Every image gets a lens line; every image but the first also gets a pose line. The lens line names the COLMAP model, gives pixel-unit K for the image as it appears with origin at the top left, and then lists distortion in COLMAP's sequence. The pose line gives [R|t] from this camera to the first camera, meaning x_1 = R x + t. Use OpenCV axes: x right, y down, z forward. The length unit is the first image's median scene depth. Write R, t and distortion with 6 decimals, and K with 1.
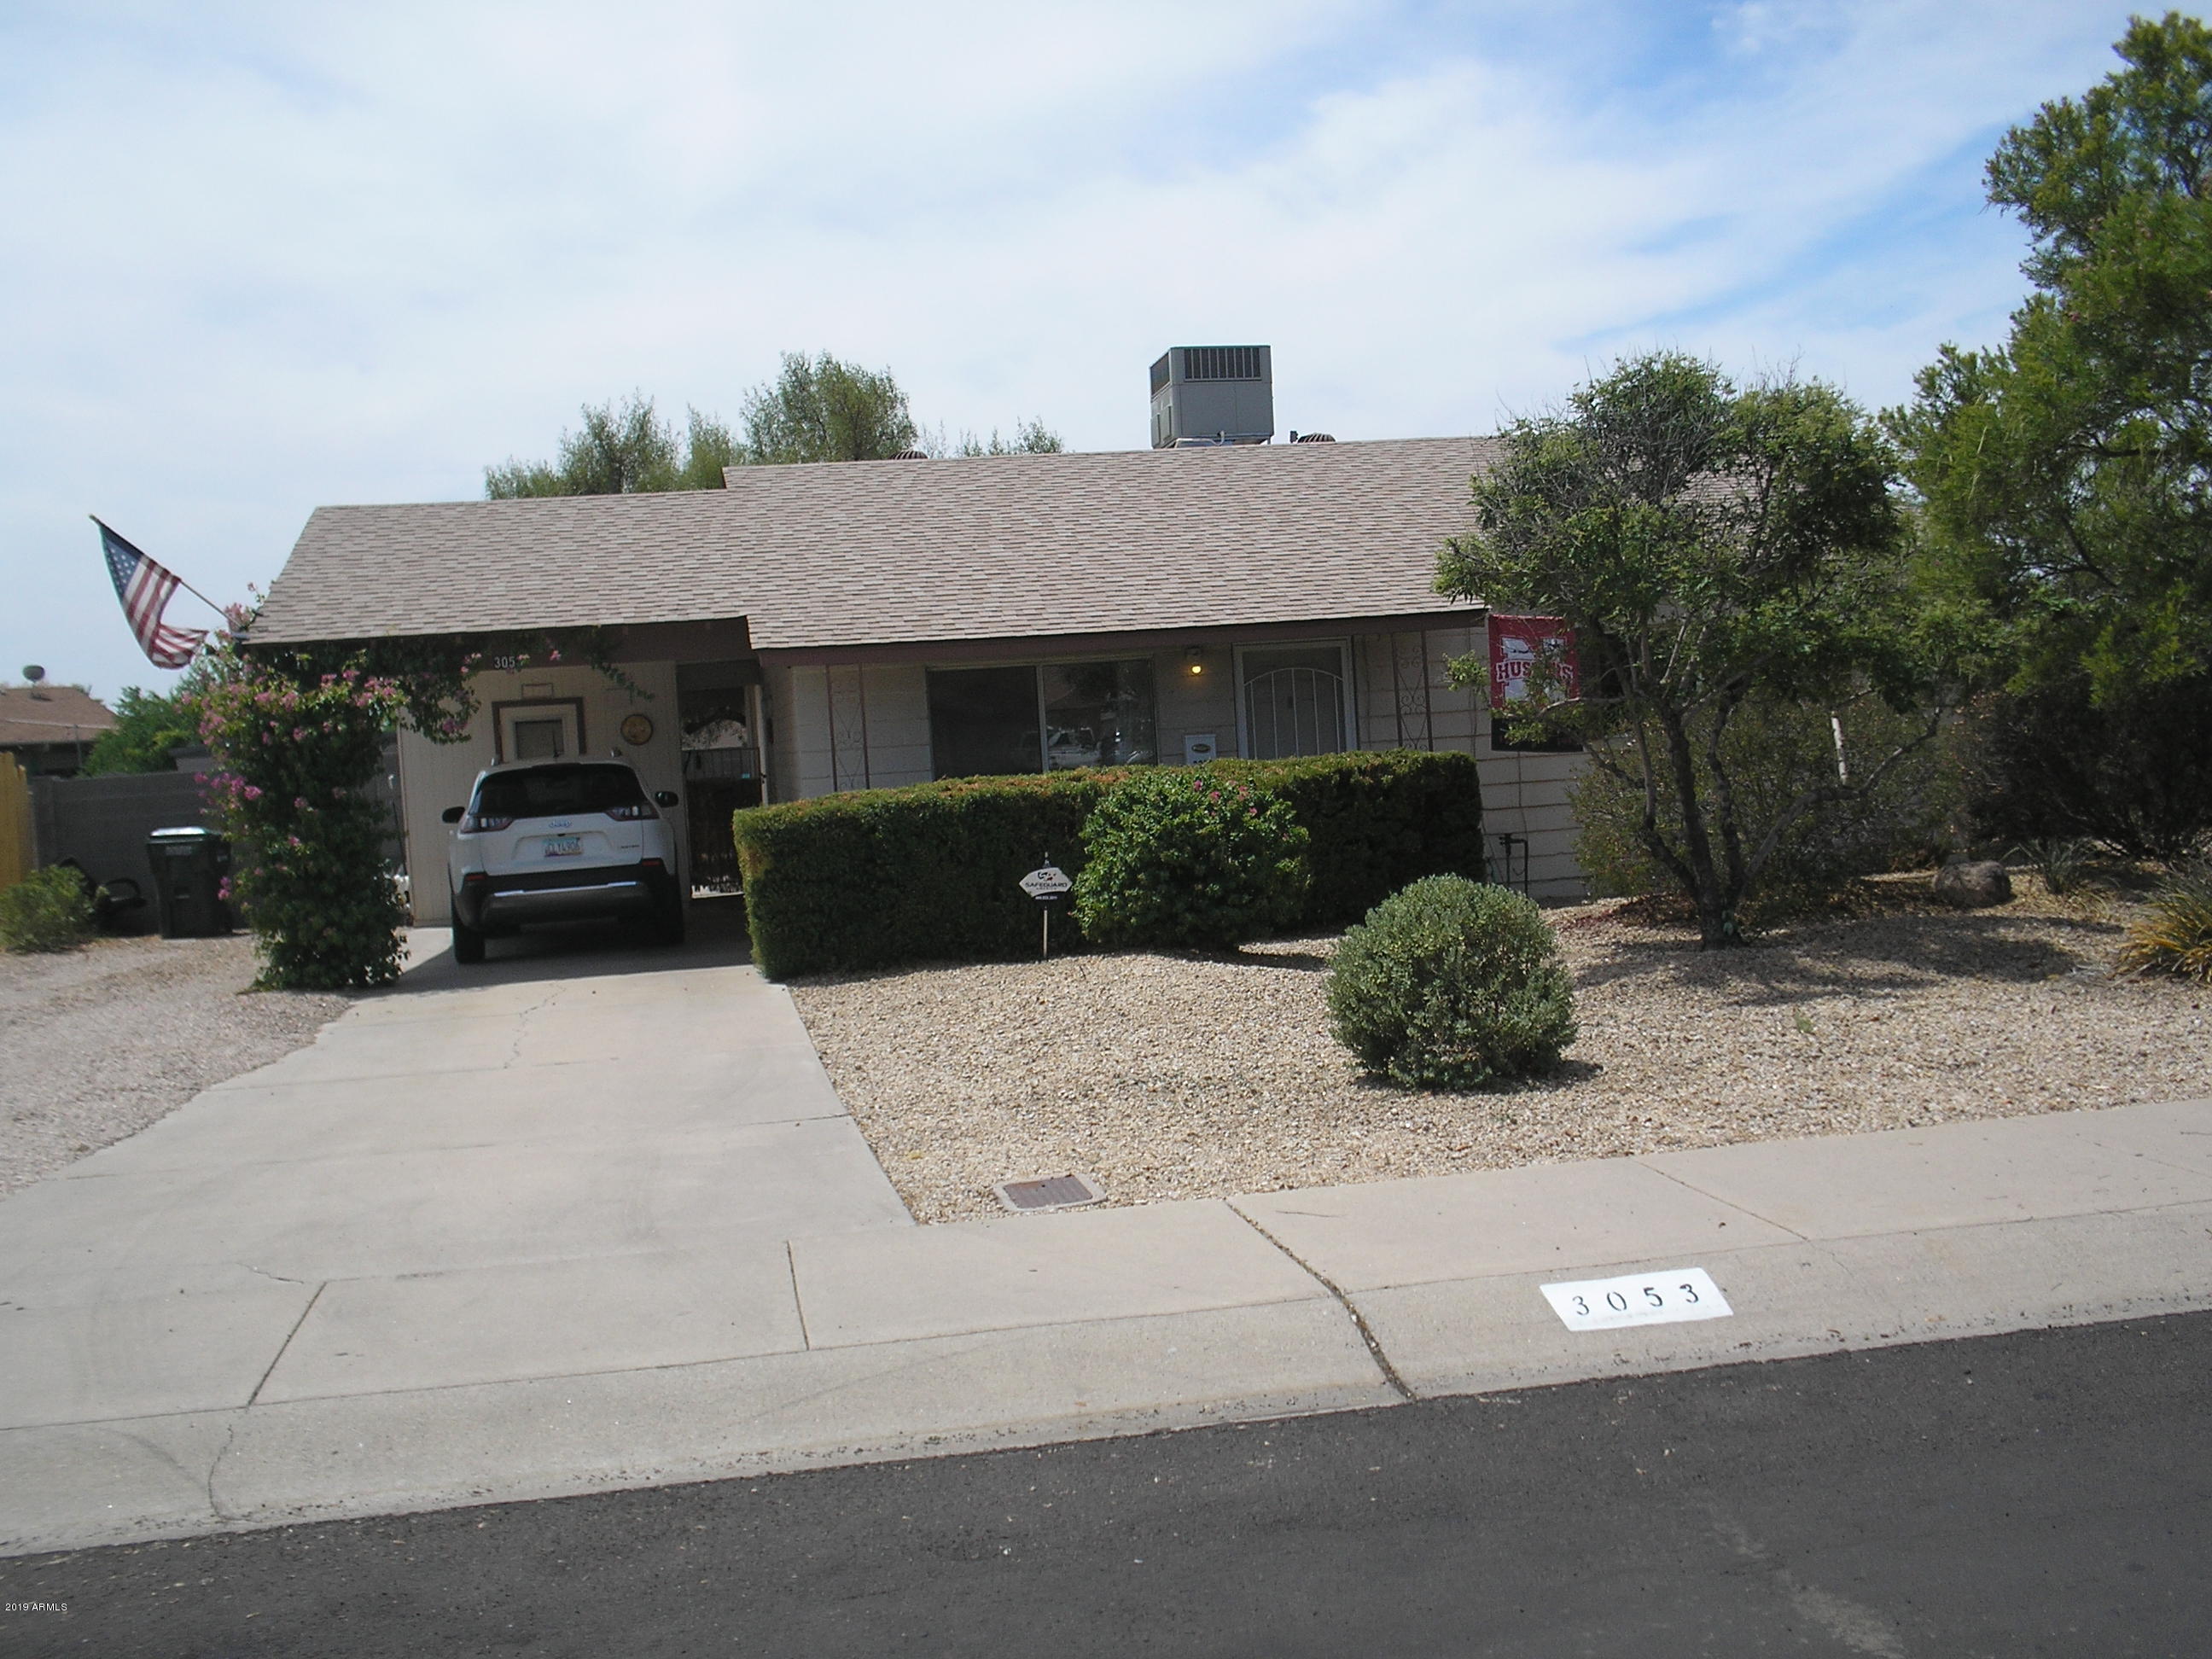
lens RADIAL K [[2366.9, 0, 1118.5], [0, 2366.9, 824.0], [0, 0, 1]] dist [-0.055669, 0.039022]
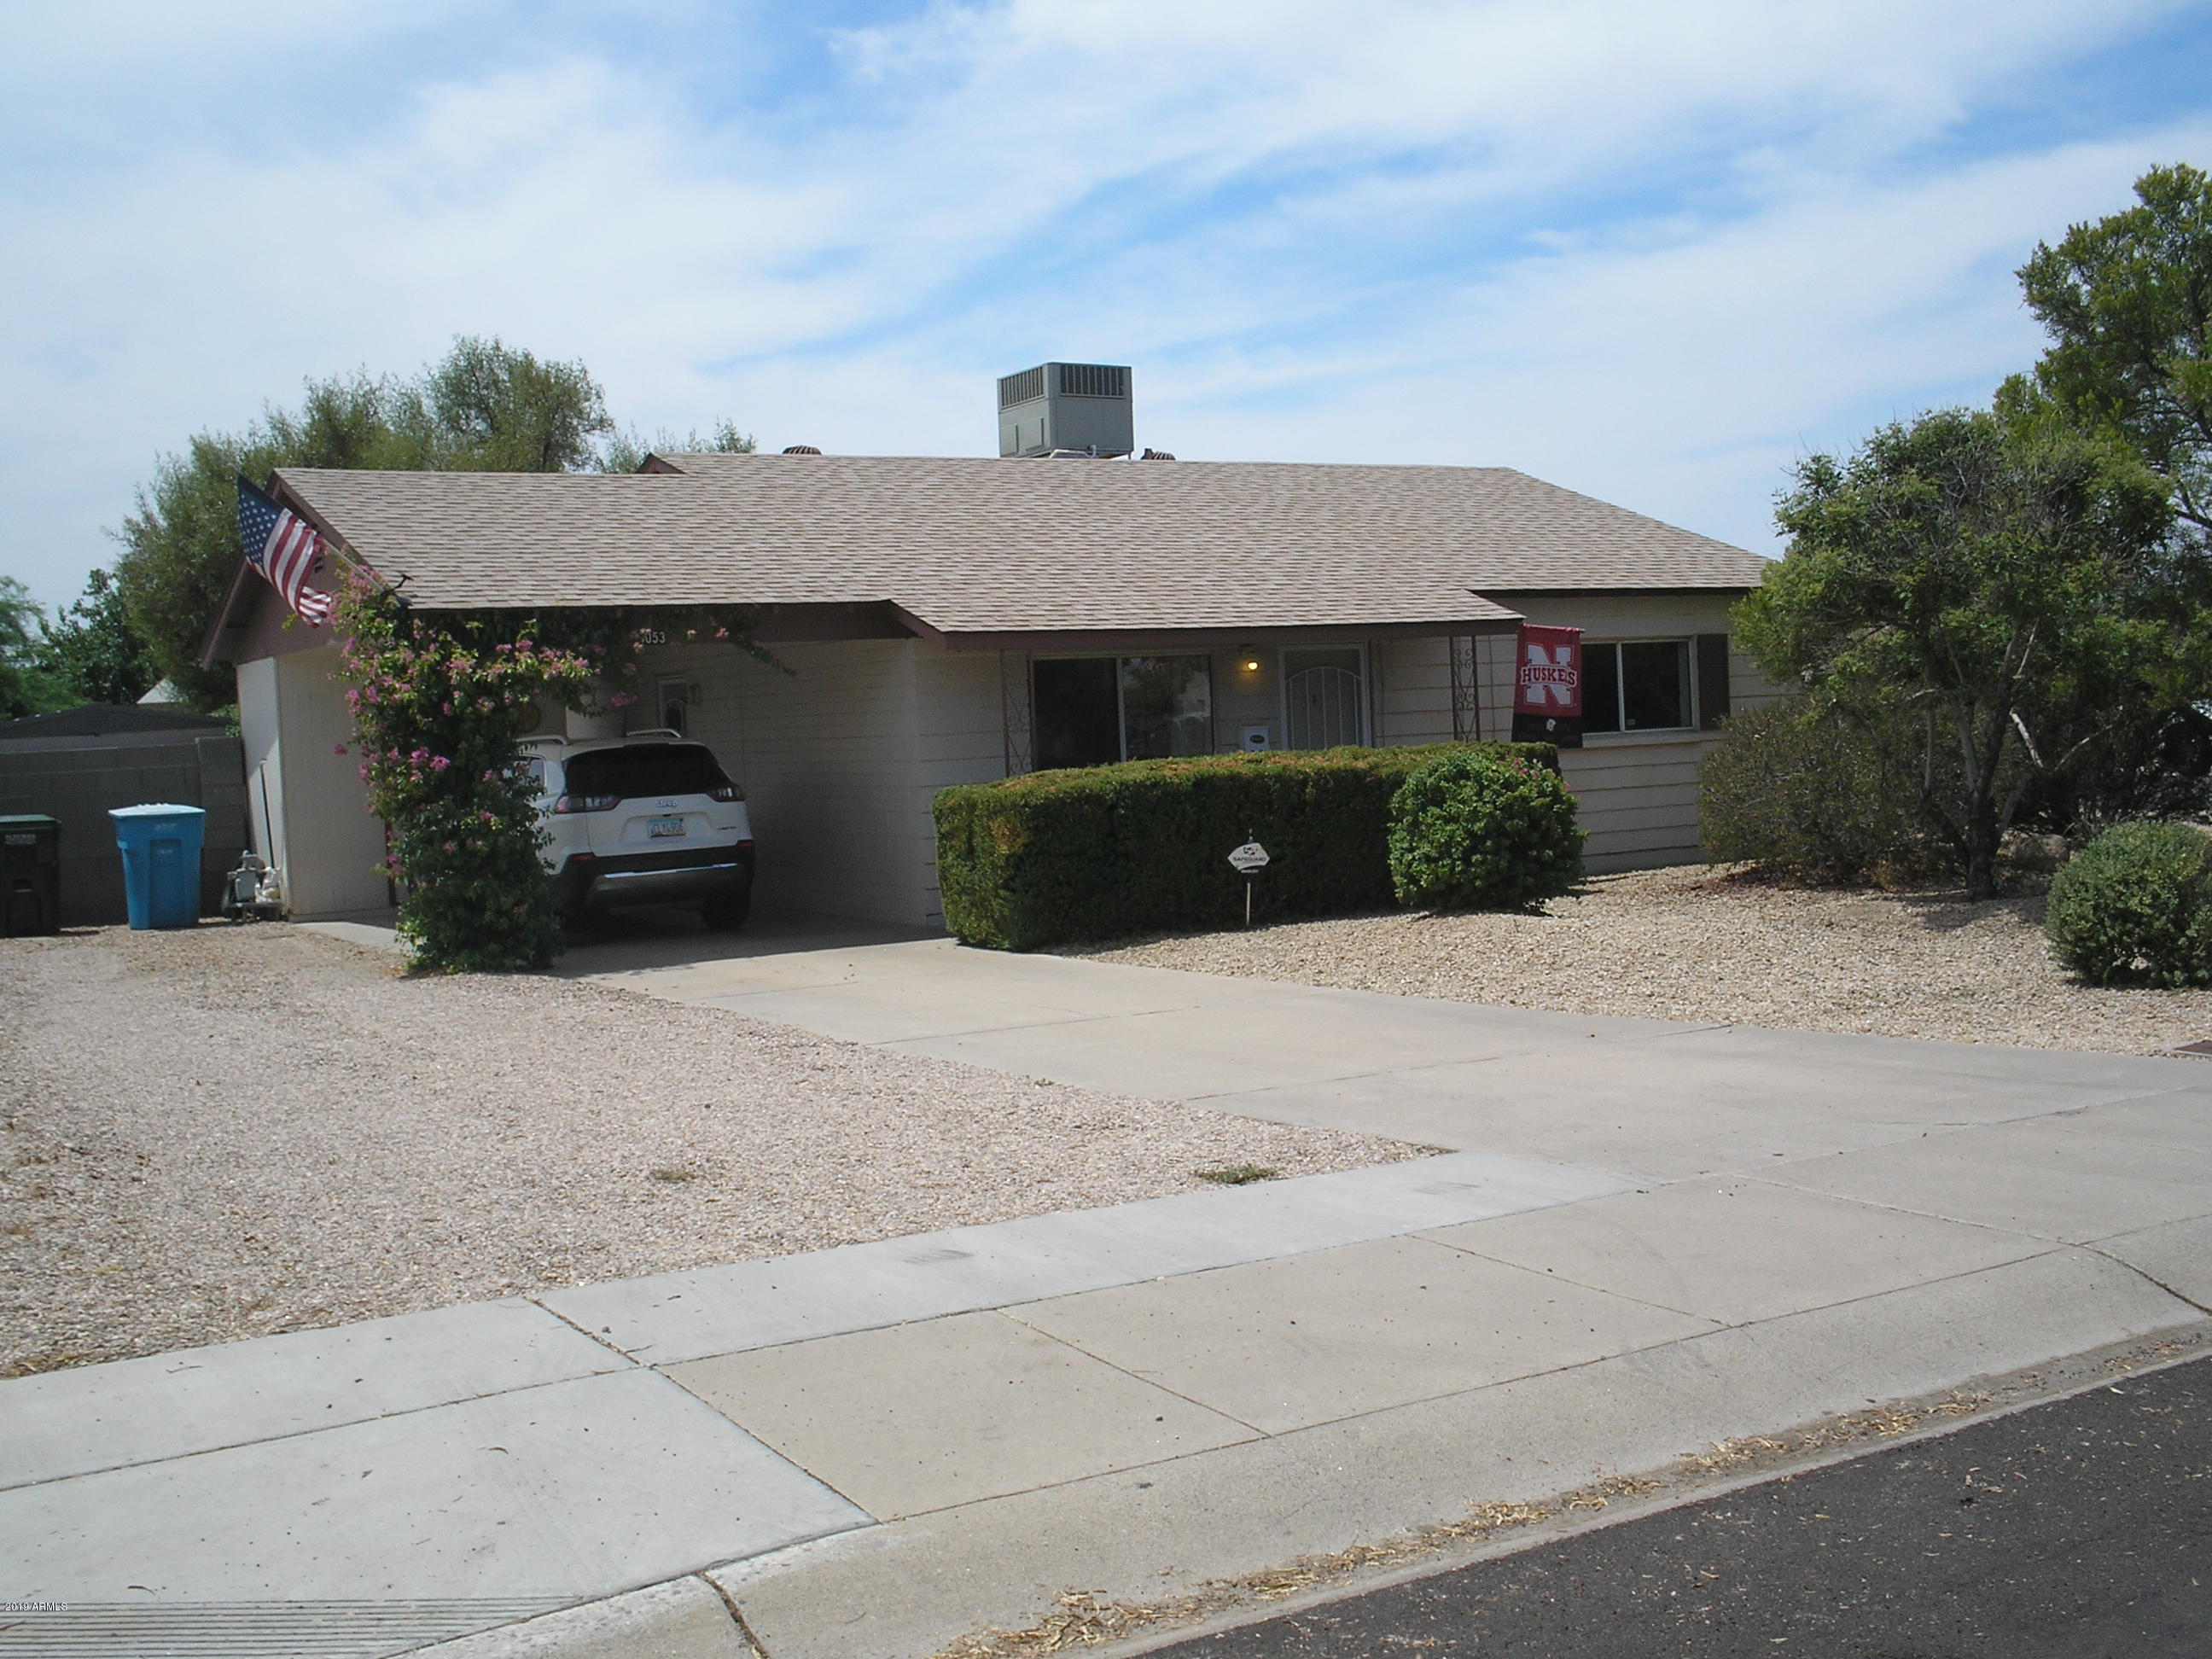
lens RADIAL K [[2366.9, 0, 1118.5], [0, 2366.9, 824.0], [0, 0, 1]] dist [-0.055669, 0.039022]
pose [[0.938452, 0.004694, 0.345379, -0.404238], [-0.001062, 0.999942, -0.010705, 0.018730], [-0.345409, 0.009680, 0.938402, 0.009329]]
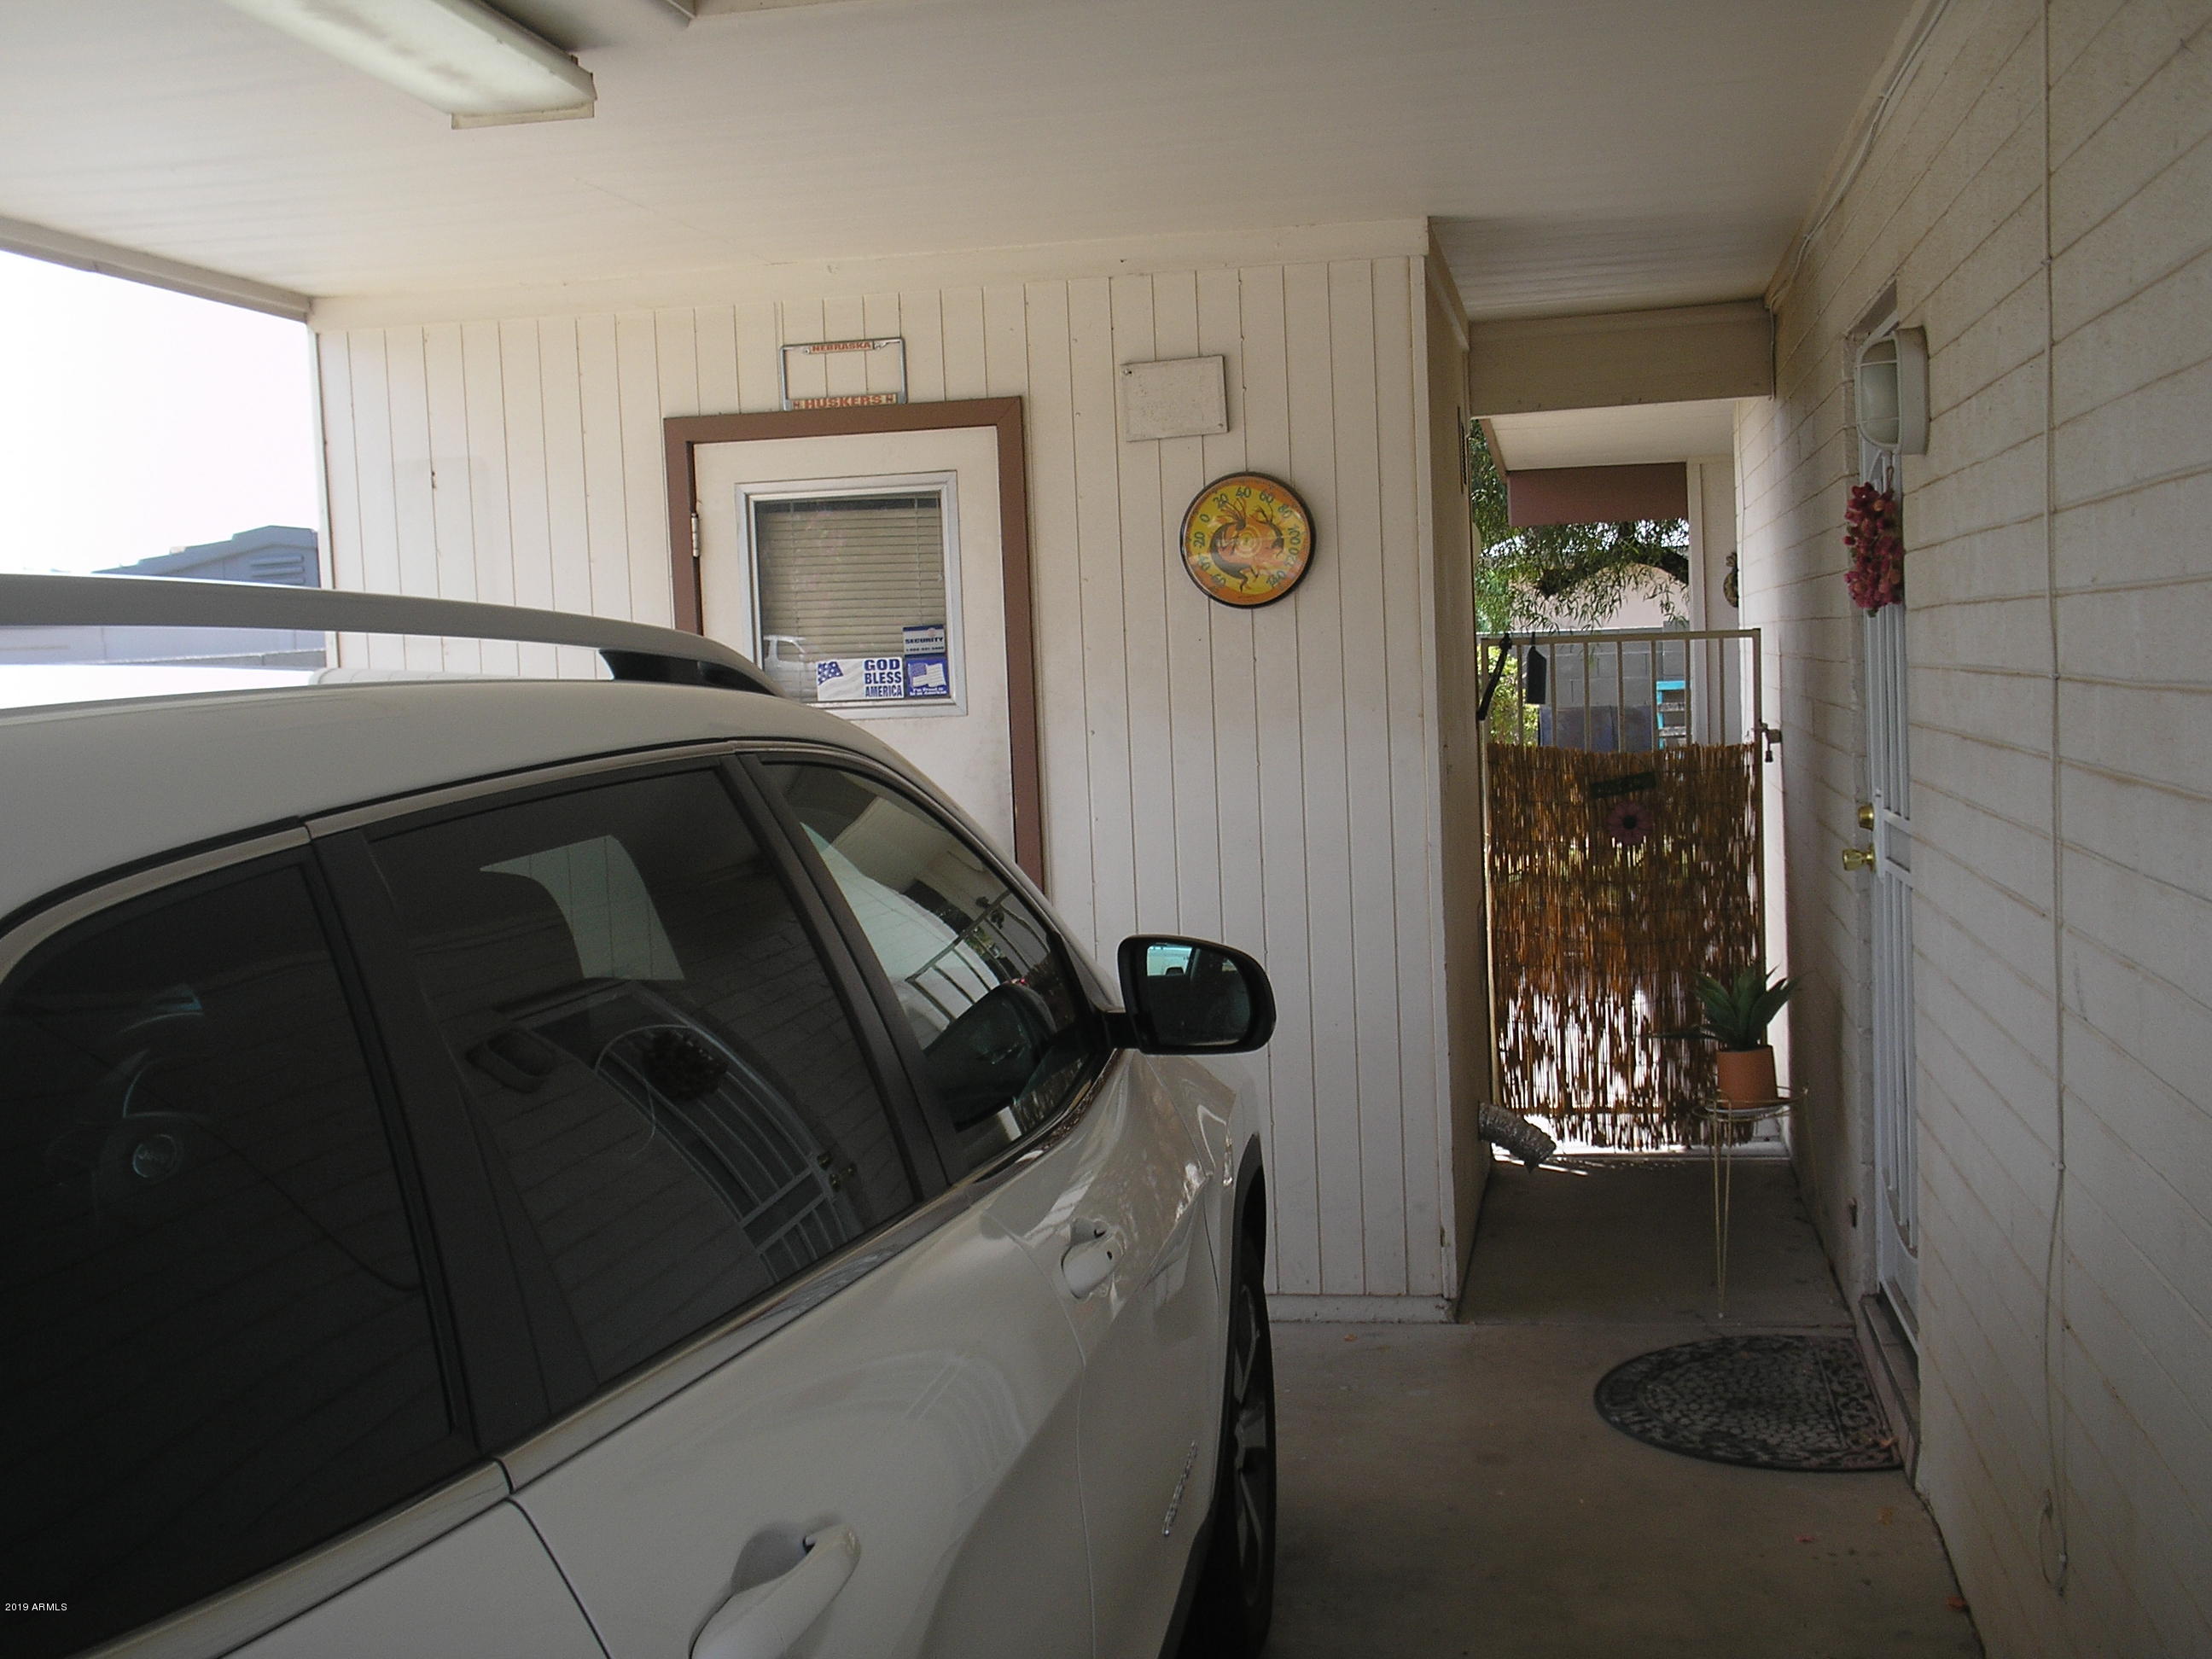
lens RADIAL K [[2374.3, 0, 1106.0], [0, 2374.3, 829.5], [0, 0, 1]] dist [-0.036250, -0.009858]
pose [[0.926914, 0.046067, -0.372436, -0.168423], [-0.027280, 0.998083, 0.055560, -0.031383], [0.374281, -0.041339, 0.926393, 1.019914]]
